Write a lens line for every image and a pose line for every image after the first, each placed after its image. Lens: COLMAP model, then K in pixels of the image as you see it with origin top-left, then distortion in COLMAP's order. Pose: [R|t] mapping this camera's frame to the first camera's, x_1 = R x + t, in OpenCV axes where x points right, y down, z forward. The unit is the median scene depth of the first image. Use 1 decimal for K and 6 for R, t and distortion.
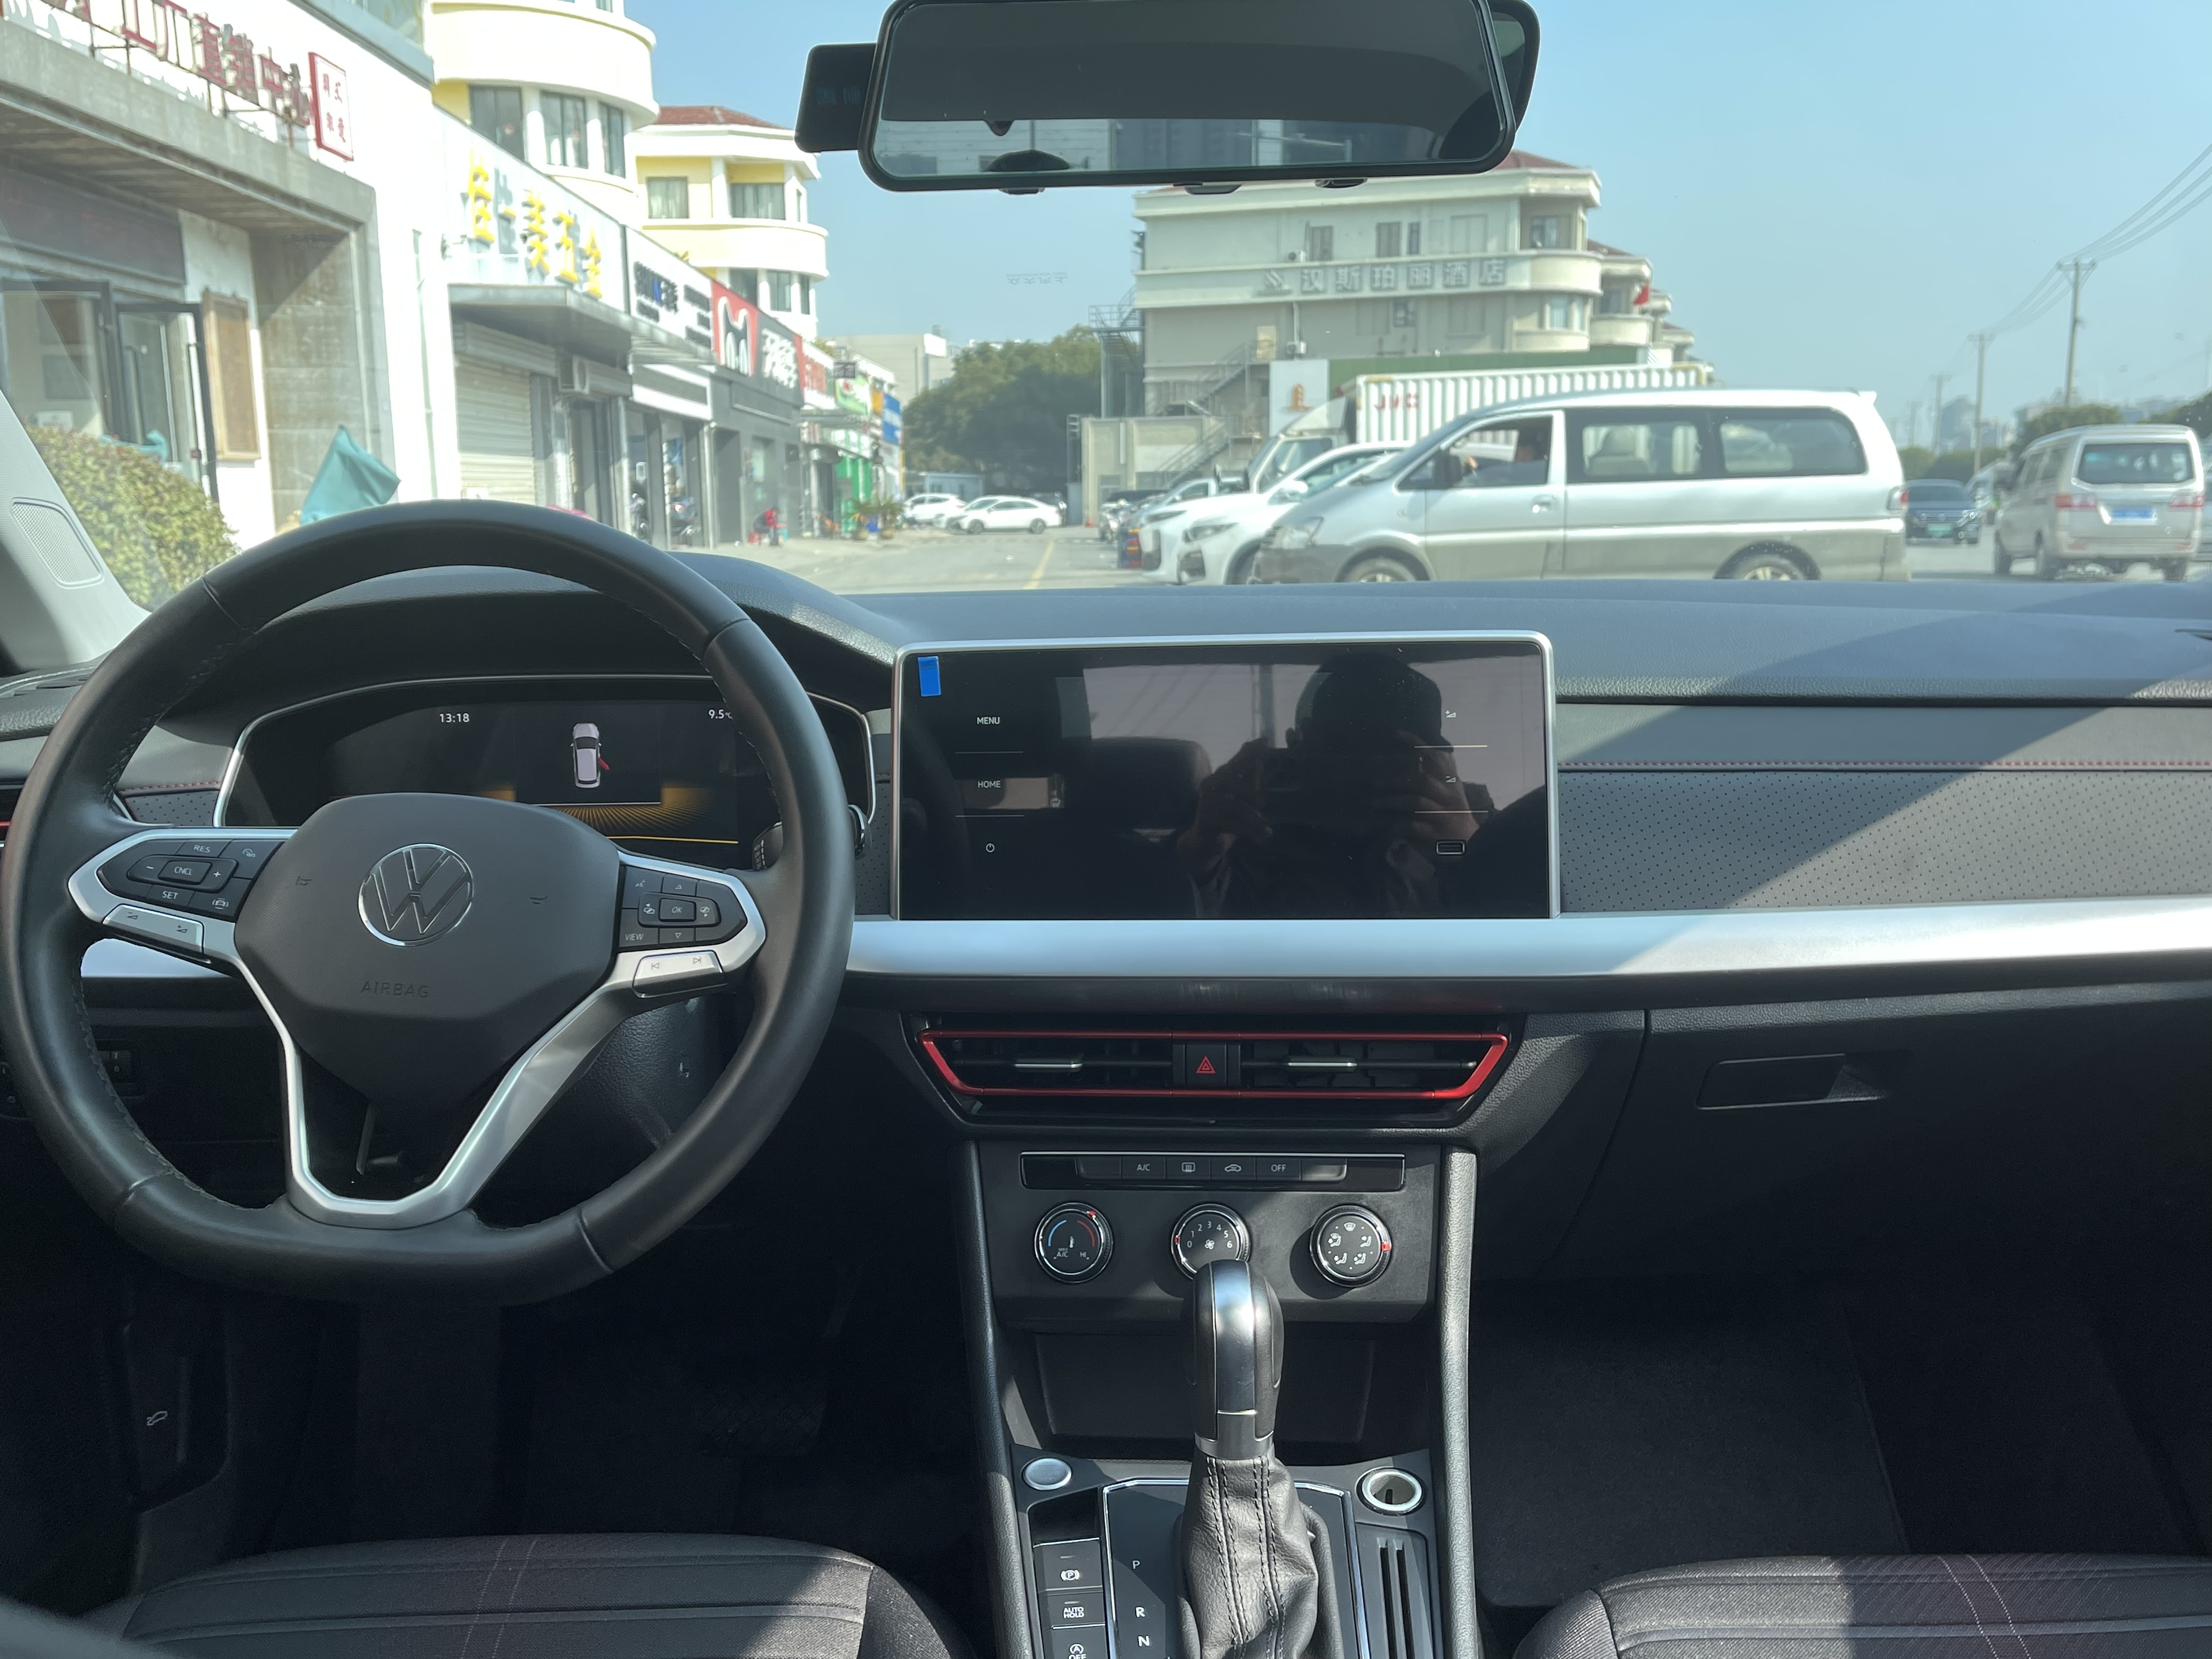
lens RADIAL K [[1913.7, 0, 1101.1], [0, 1913.7, 865.5], [0, 0, 1]] dist [0.052326, -0.085808]
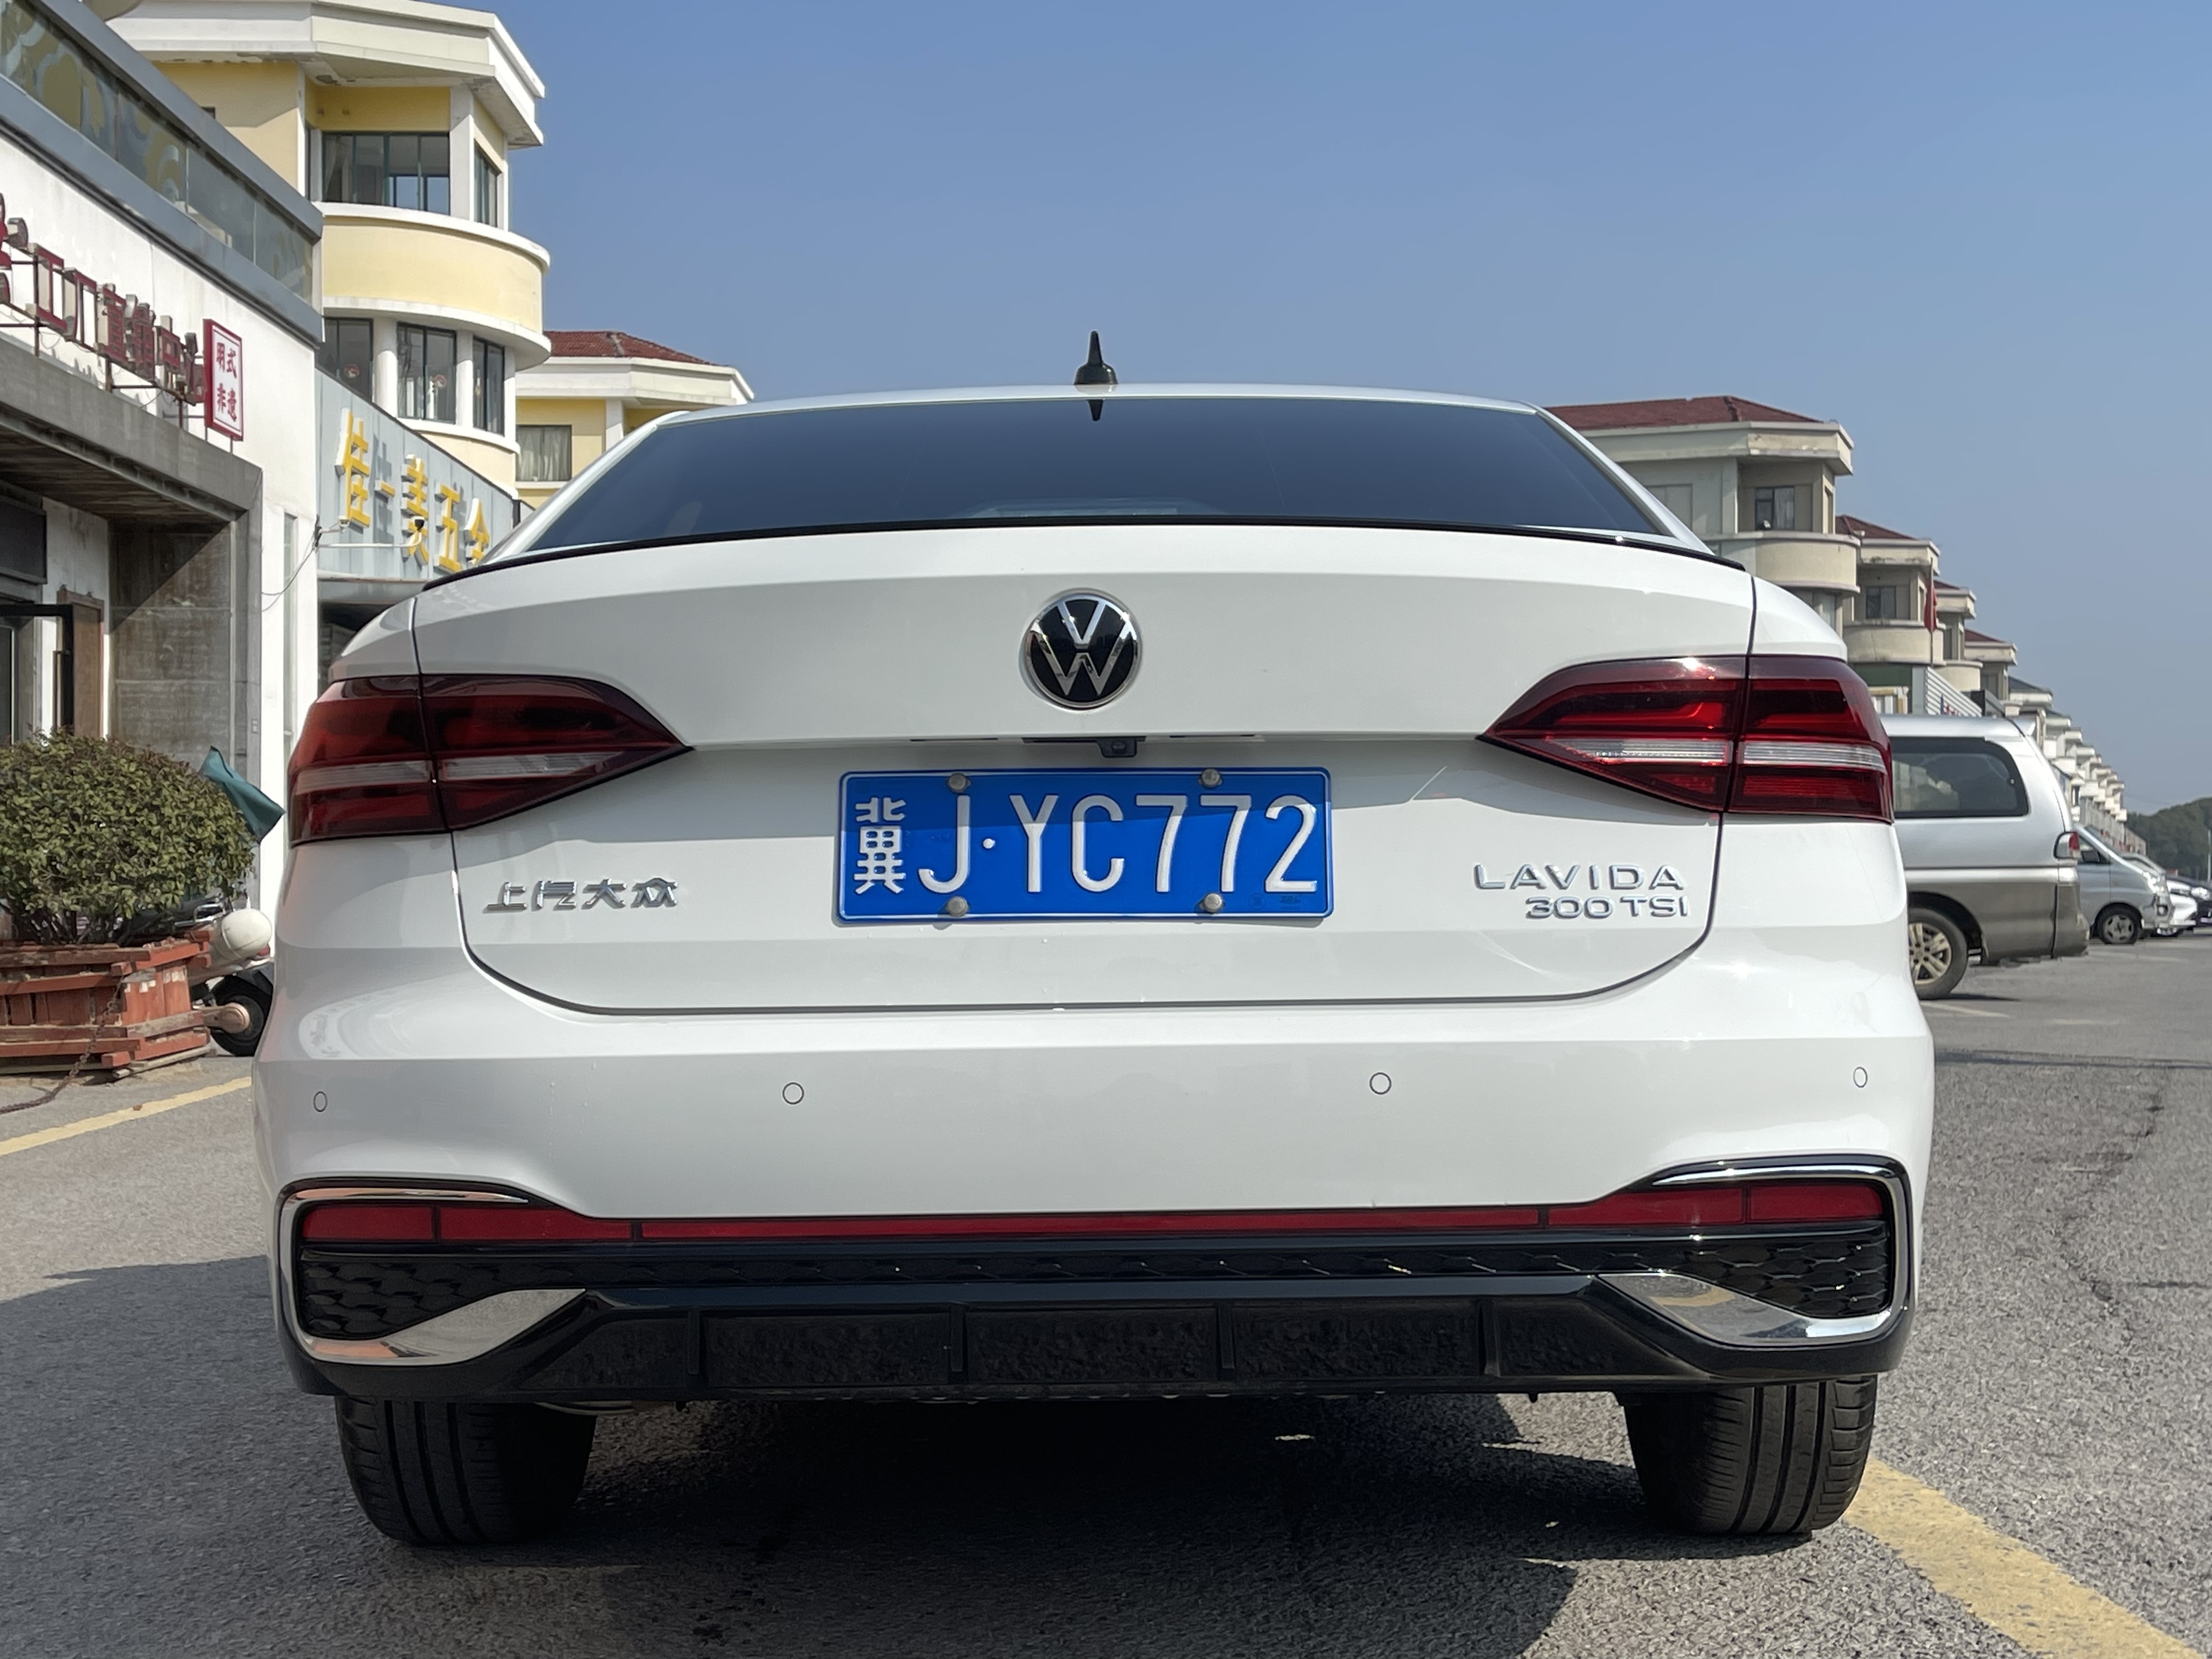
lens RADIAL K [[2916.1, 0, 1109.3], [0, 2916.1, 829.7], [0, 0, 1]] dist [-0.071369, 0.000000]
pose [[0.999879, 0.009147, -0.012574, 0.004787], [-0.011504, 0.979226, -0.202447, 0.049687], [0.010461, 0.202567, 0.979212, -0.190599]]
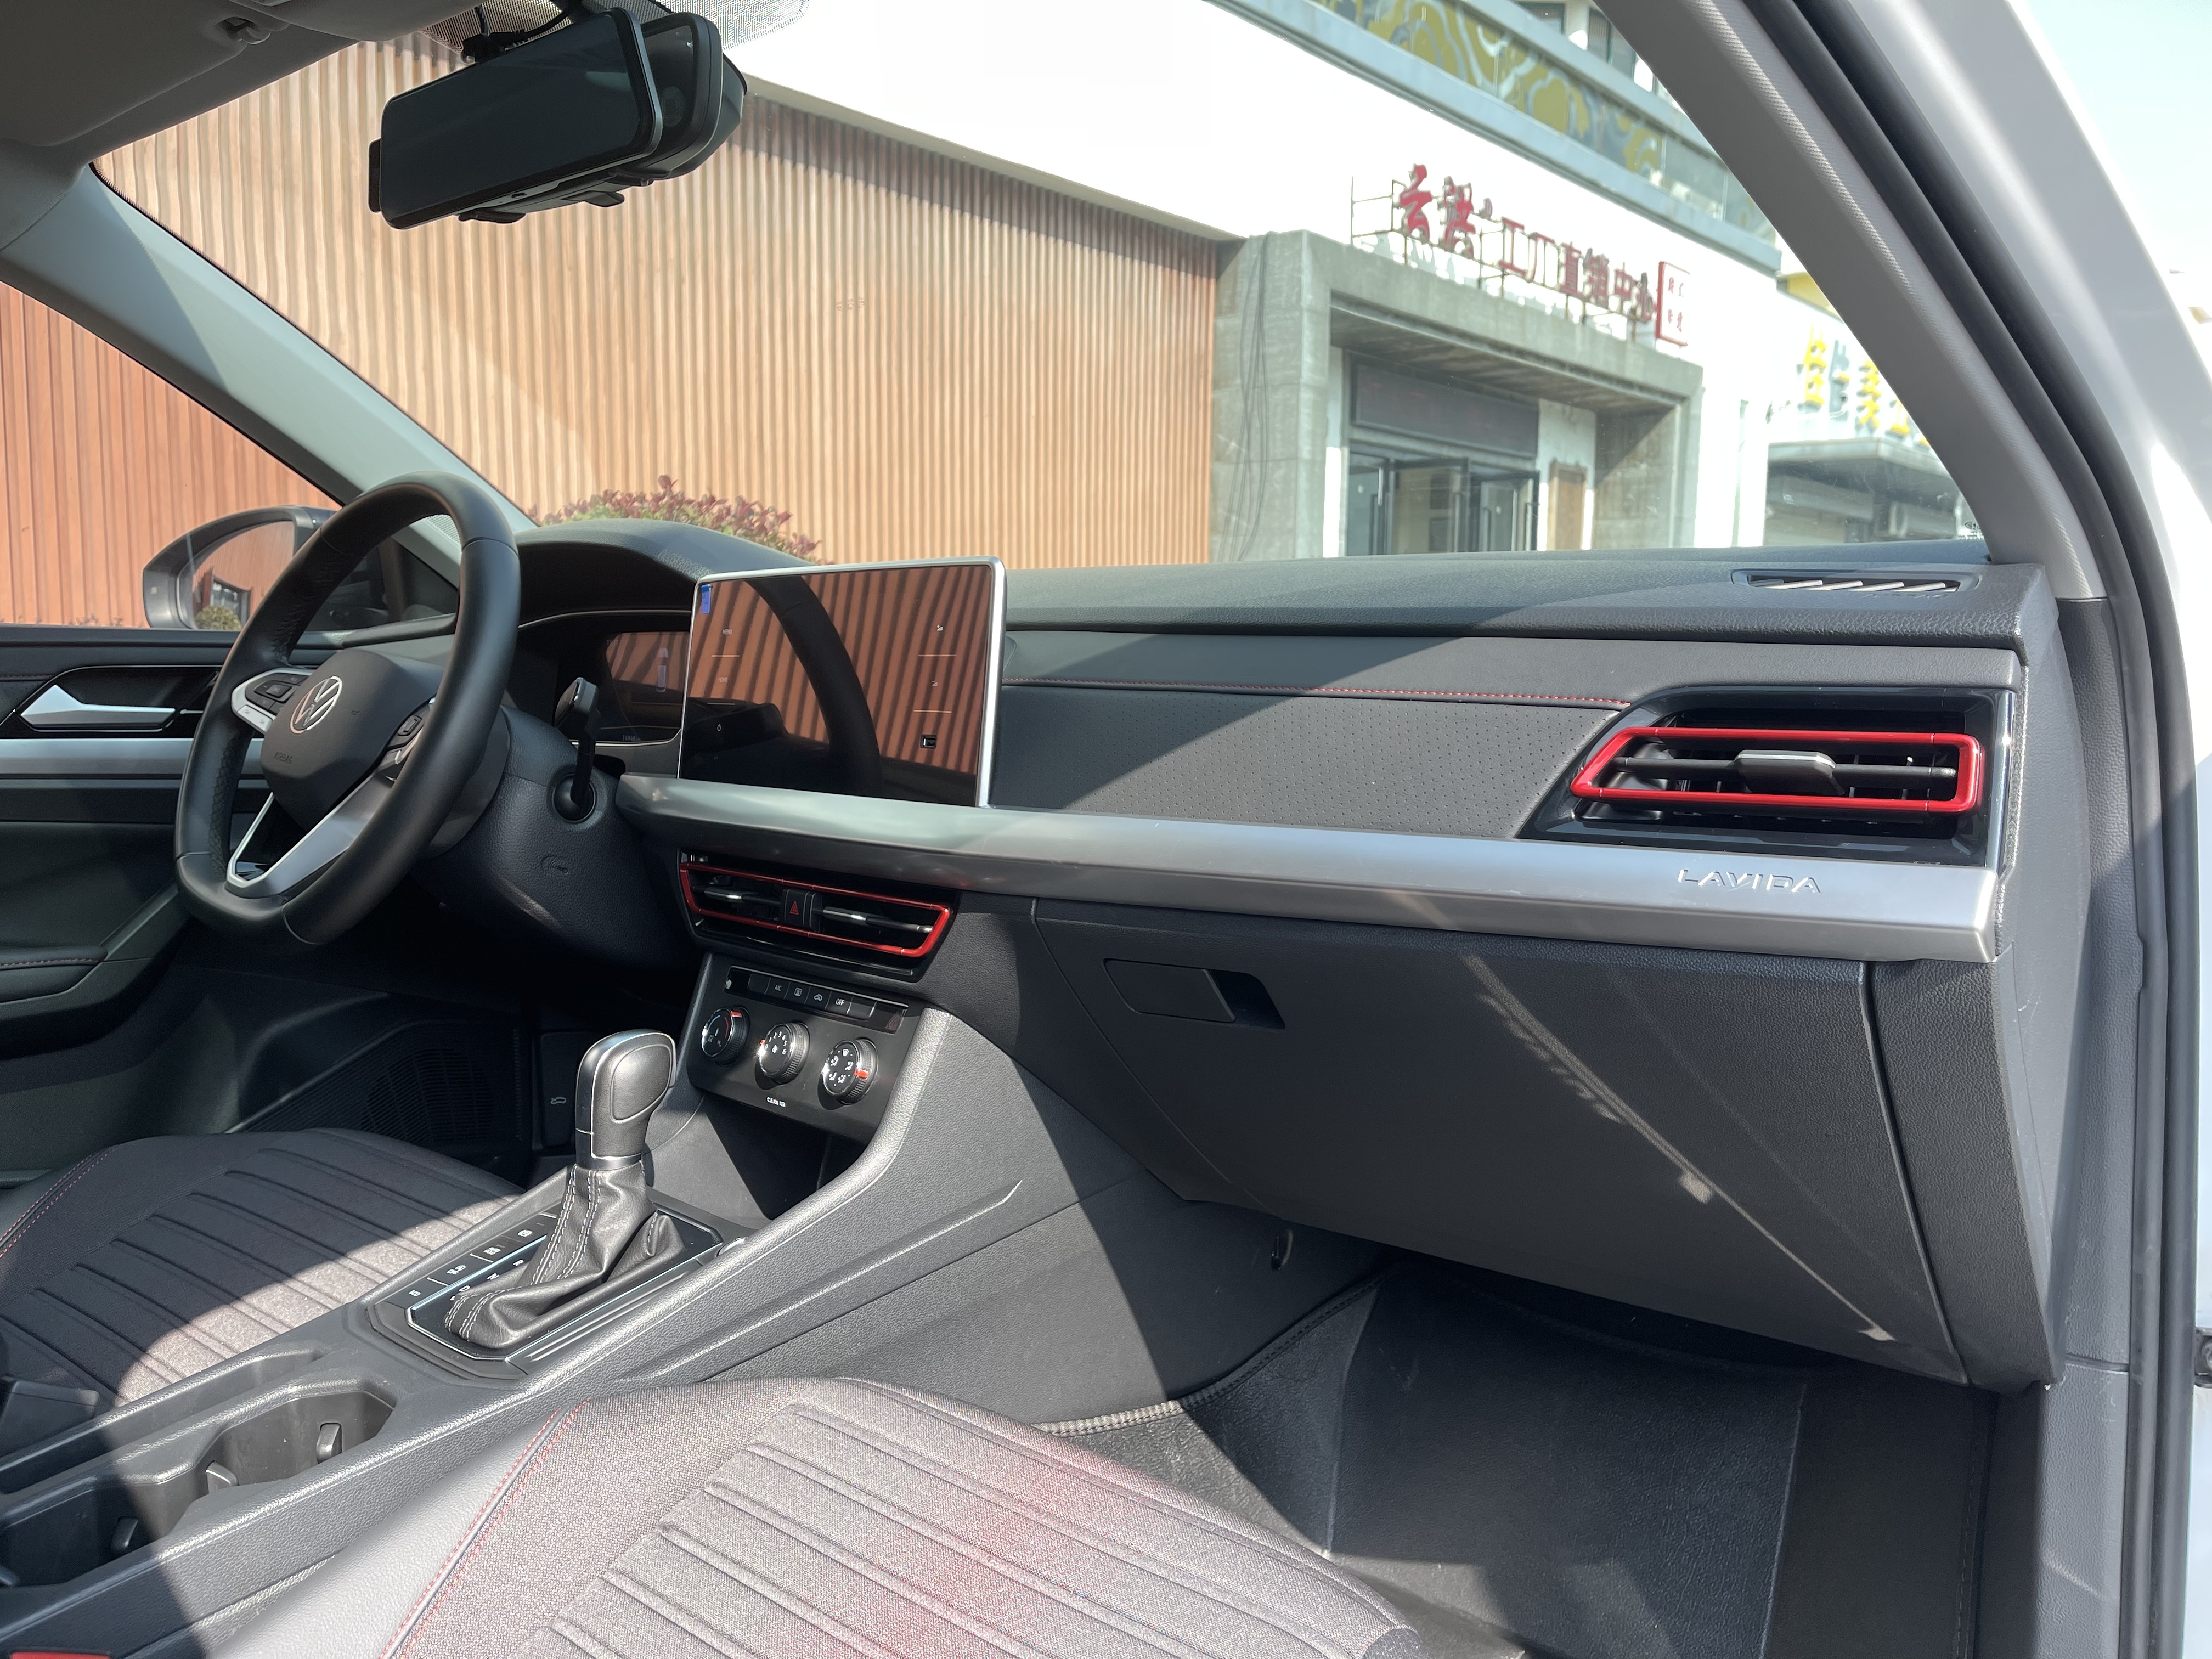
lens RADIAL K [[1667.9, 0, 1110.2], [0, 1667.9, 822.4], [0, 0, 1]] dist [0.048781, -0.016824]
pose [[0.756884, 0.084178, -0.648106, 0.041819], [-0.133836, 0.990618, -0.027634, 0.002341], [0.639699, 0.107656, 0.761049, 0.013115]]
